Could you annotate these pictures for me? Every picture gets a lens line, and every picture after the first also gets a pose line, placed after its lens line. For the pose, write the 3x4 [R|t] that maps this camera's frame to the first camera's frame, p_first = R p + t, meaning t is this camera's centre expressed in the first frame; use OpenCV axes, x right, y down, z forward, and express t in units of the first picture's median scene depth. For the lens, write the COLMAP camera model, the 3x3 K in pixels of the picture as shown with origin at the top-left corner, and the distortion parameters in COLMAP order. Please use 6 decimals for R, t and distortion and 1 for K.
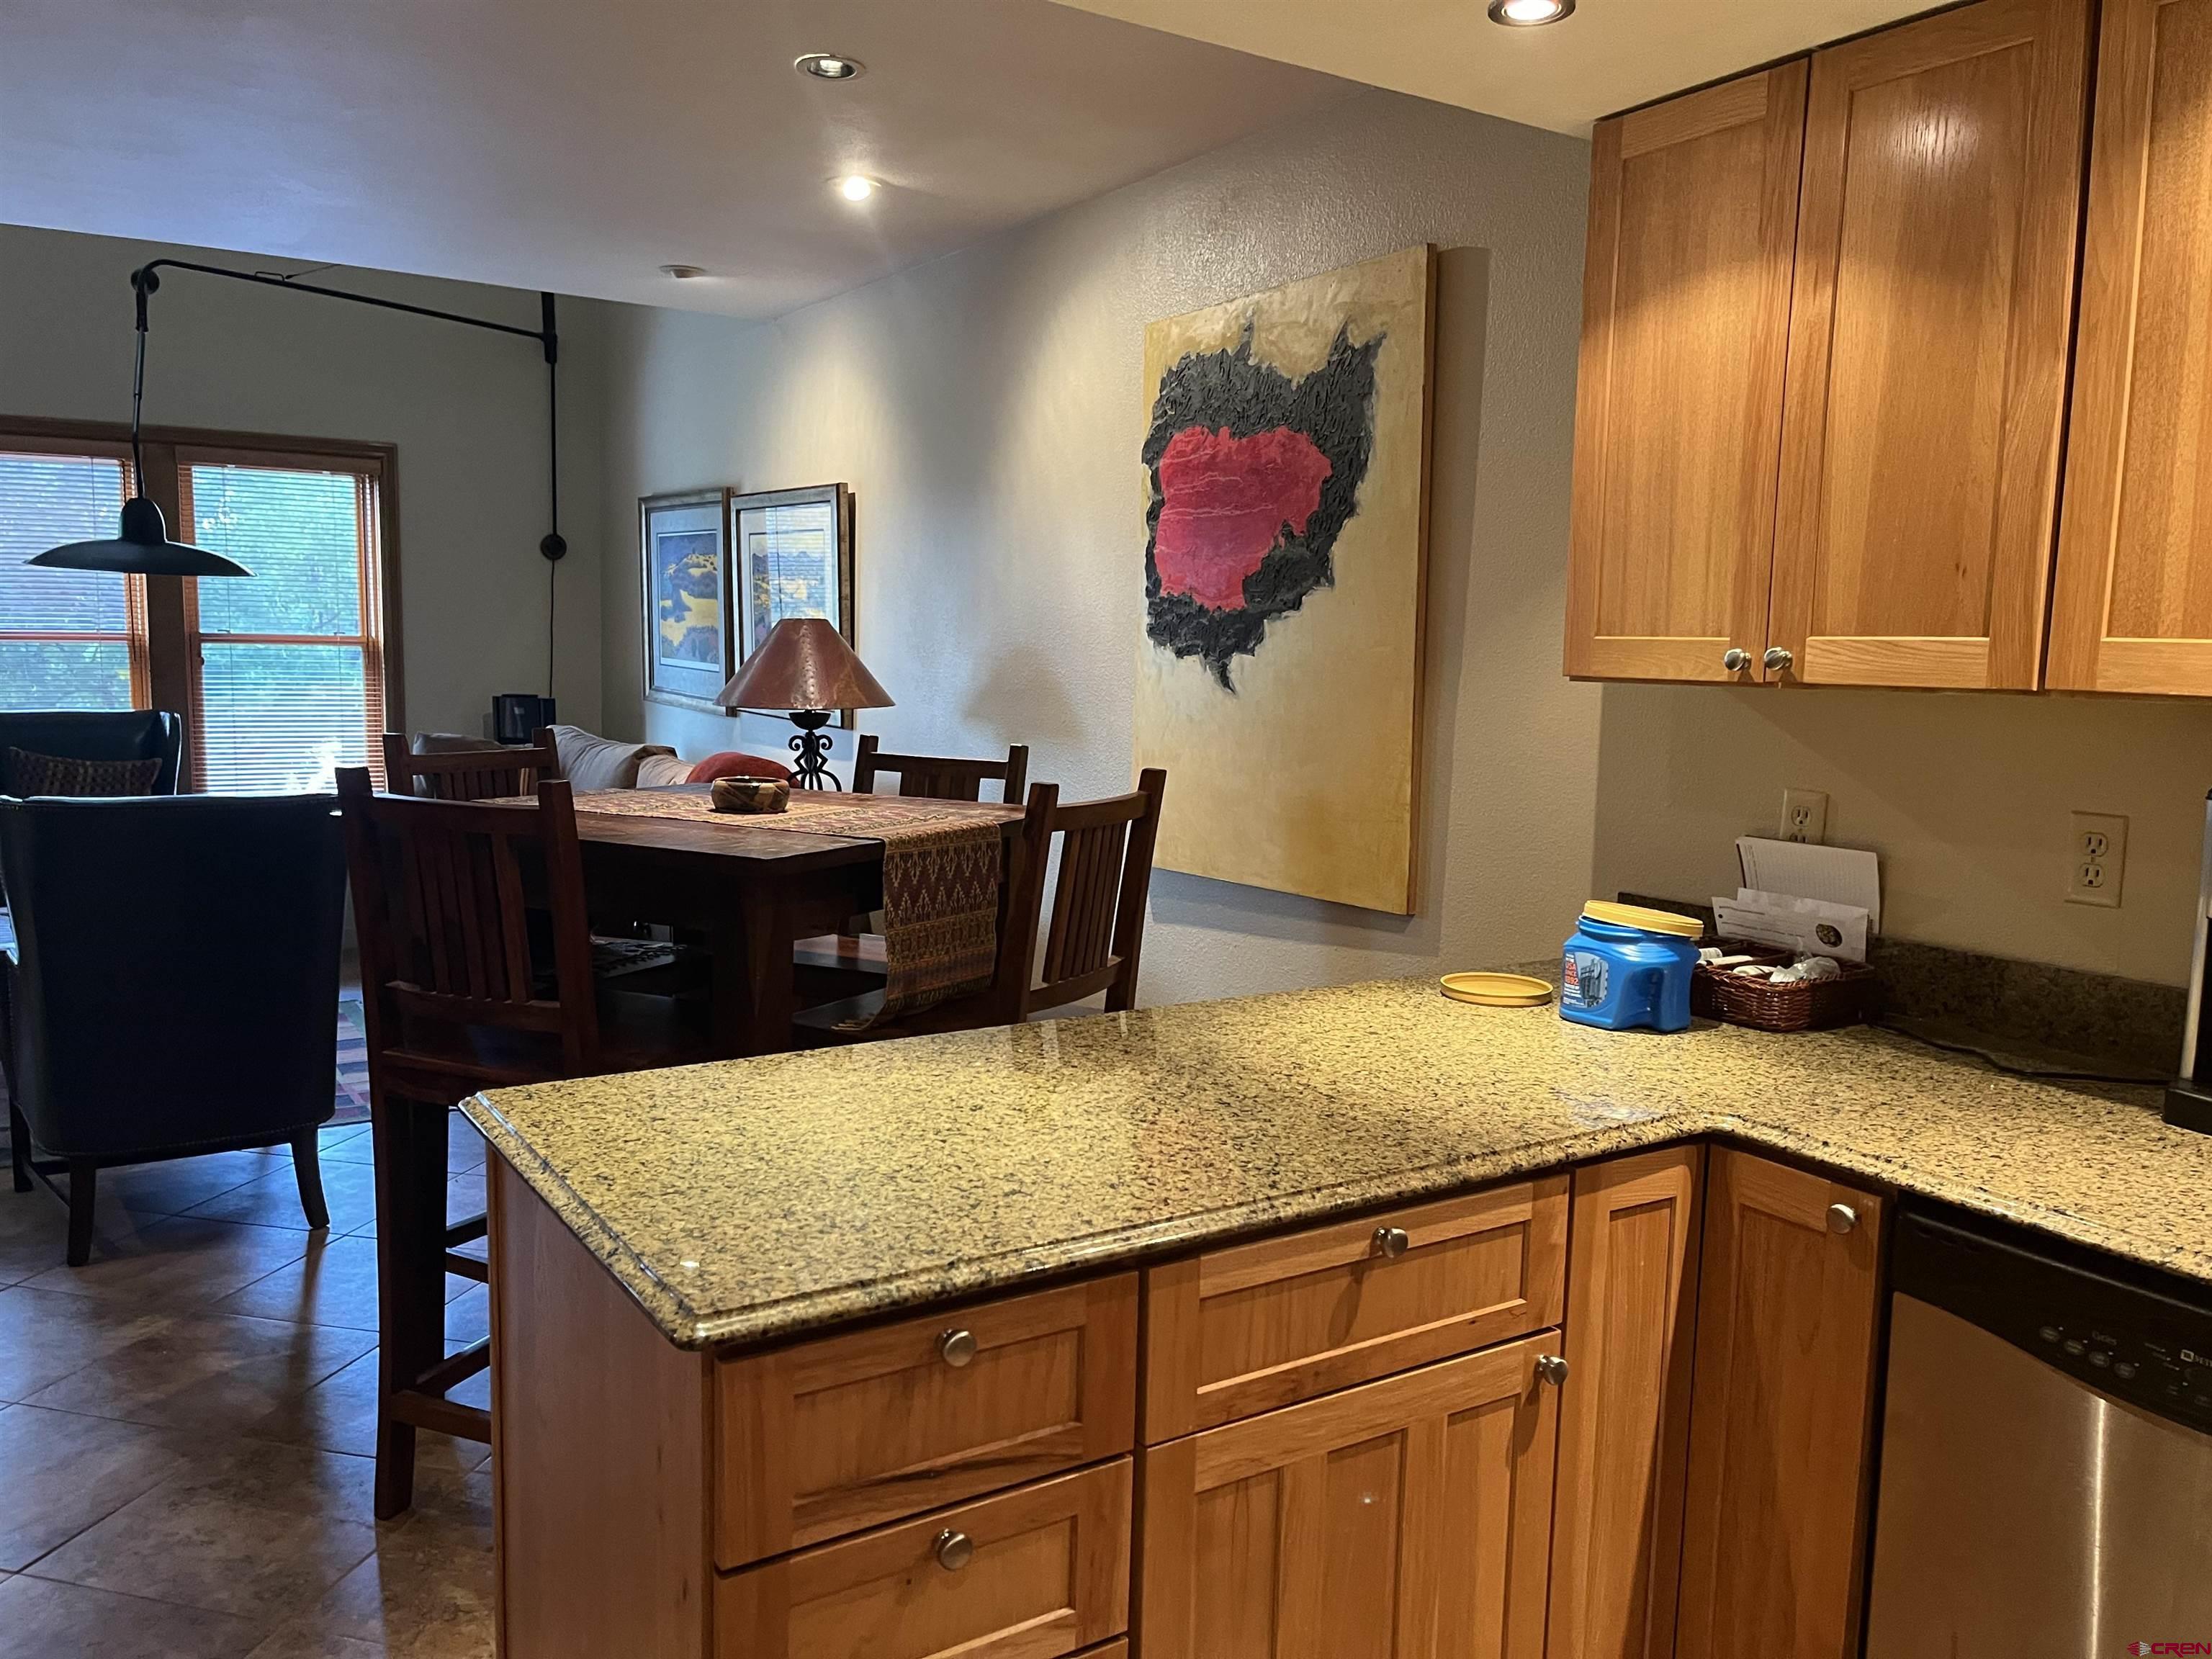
lens RADIAL K [[1670.5, 0, 1121.1], [0, 1670.5, 839.8], [0, 0, 1]] dist [0.026159, -0.004774]
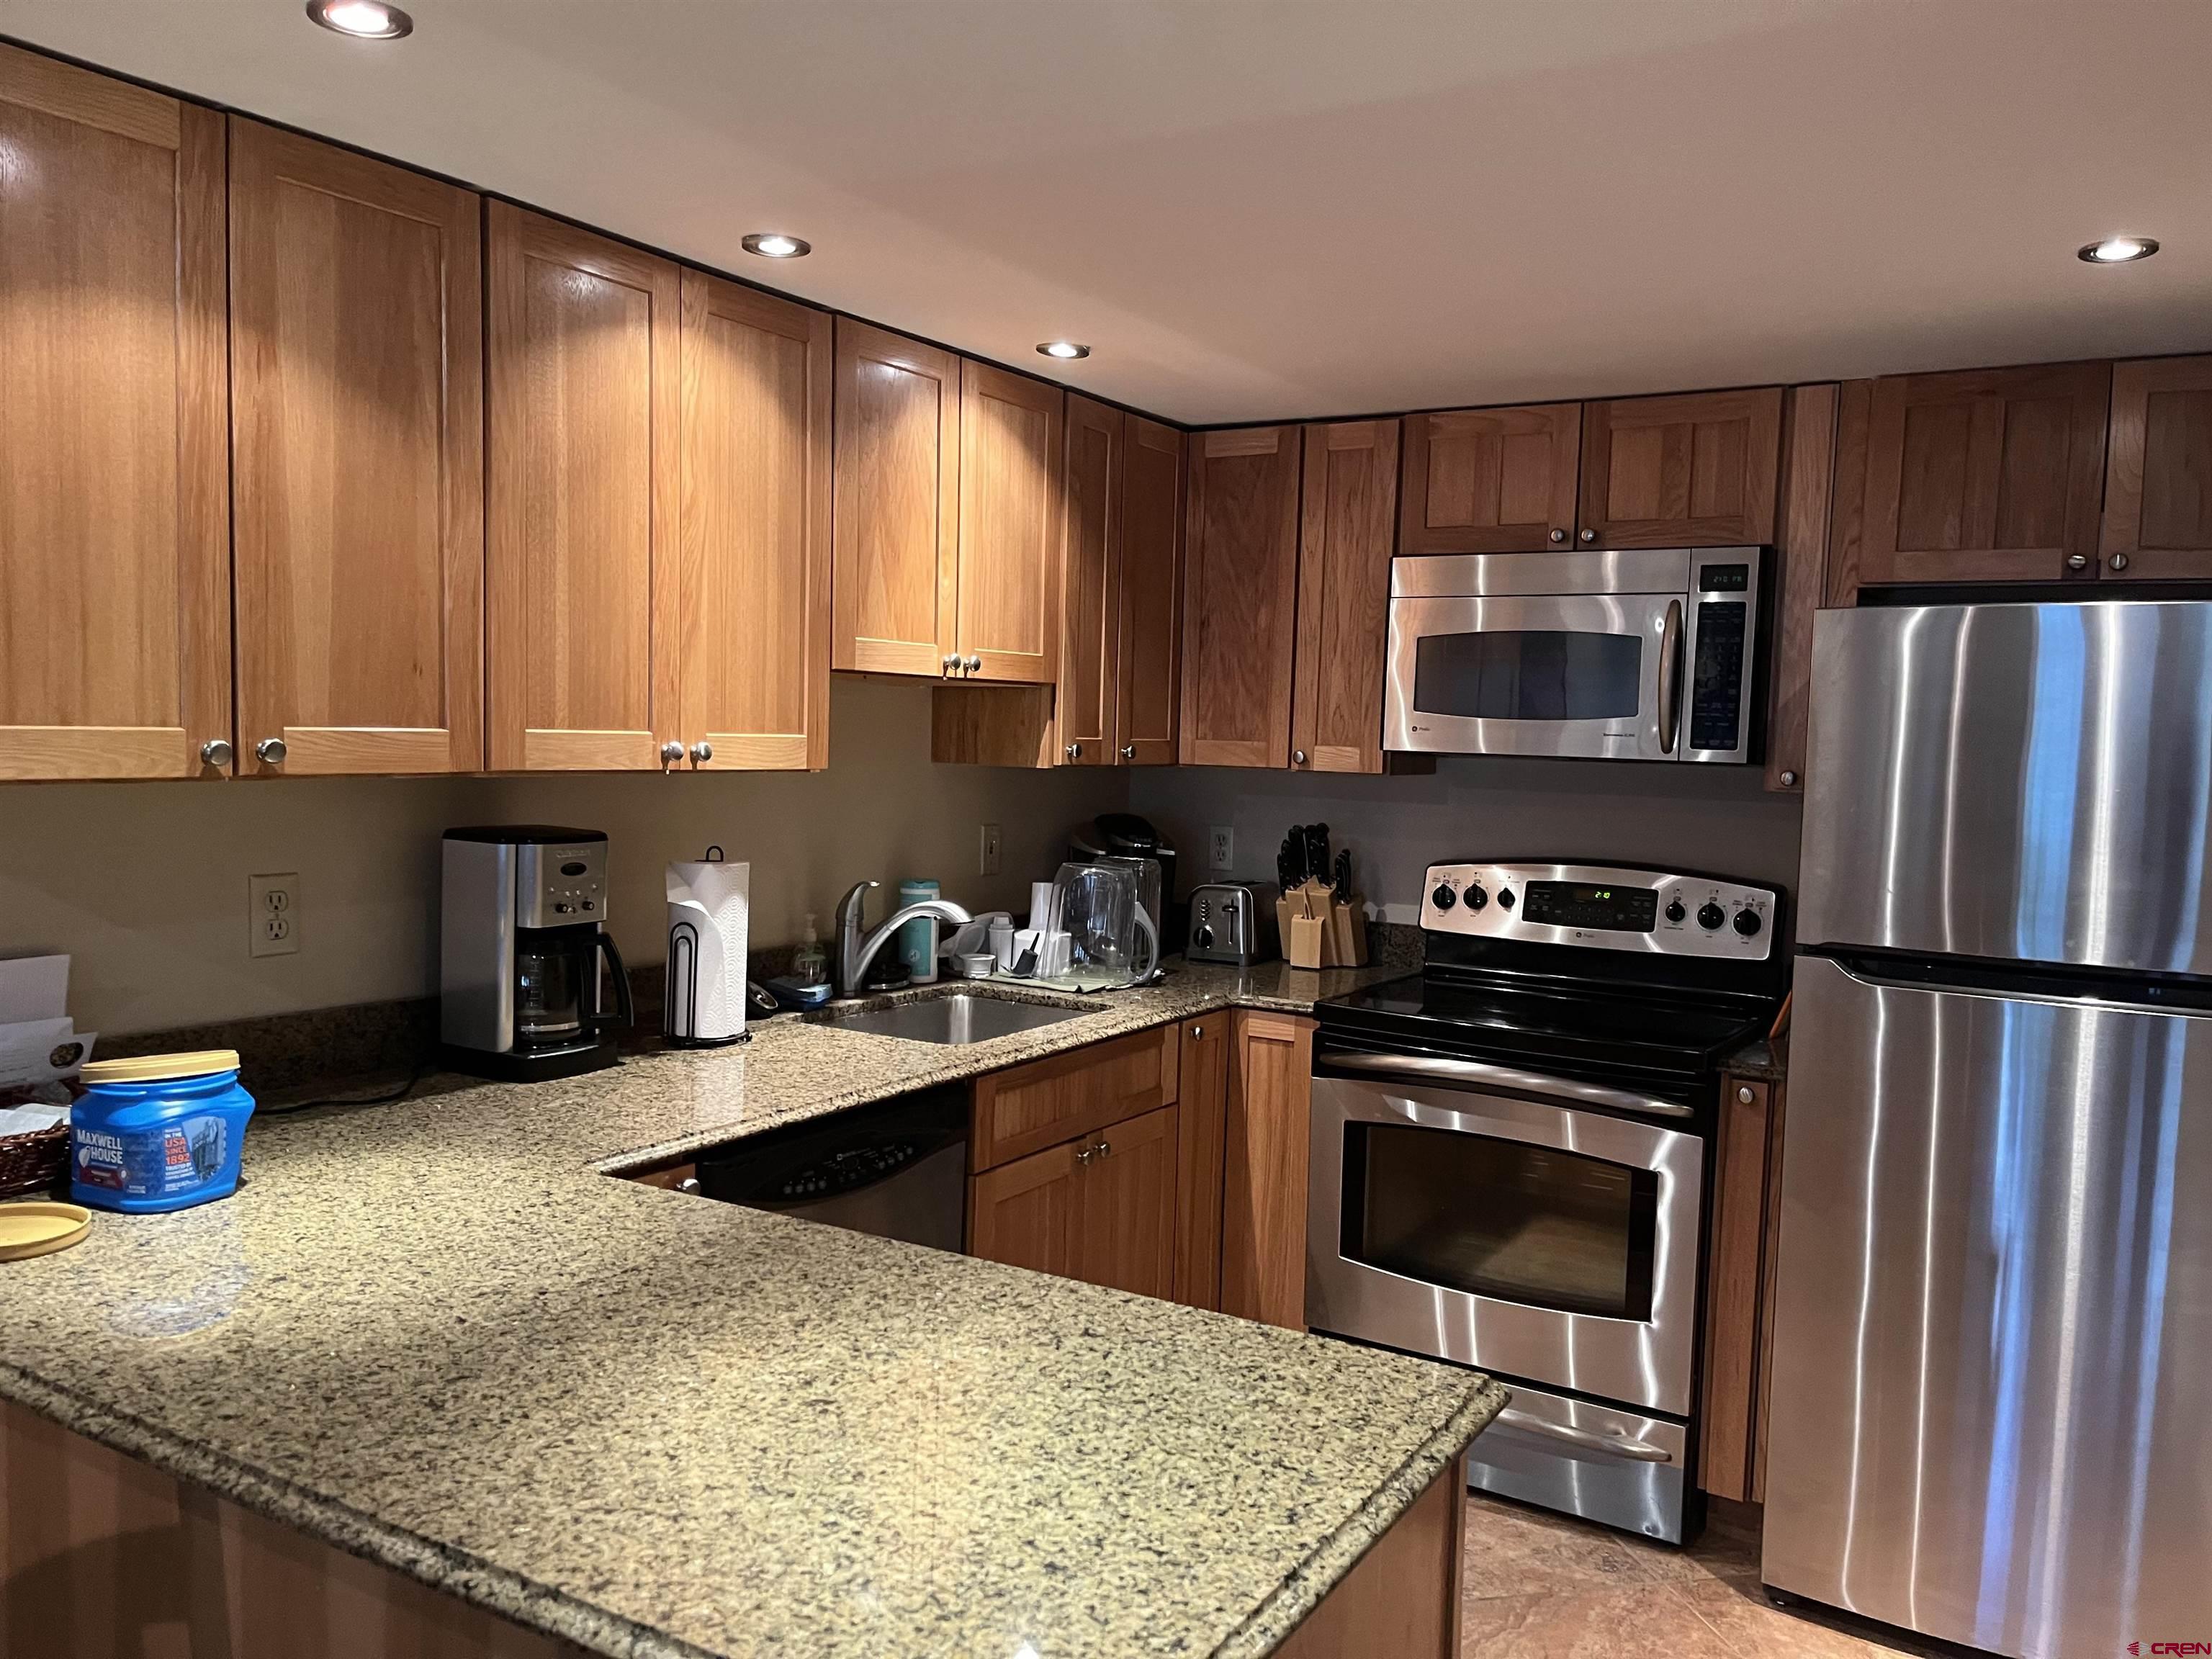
lens RADIAL K [[1670.5, 0, 1120.1], [0, 1670.5, 824.3], [0, 0, 1]] dist [0.026159, -0.004774]
pose [[-0.432251, -0.090994, 0.897150, -0.733507], [0.067985, 0.988776, 0.133042, -0.174918], [-0.899187, 0.118500, -0.421213, 1.059099]]
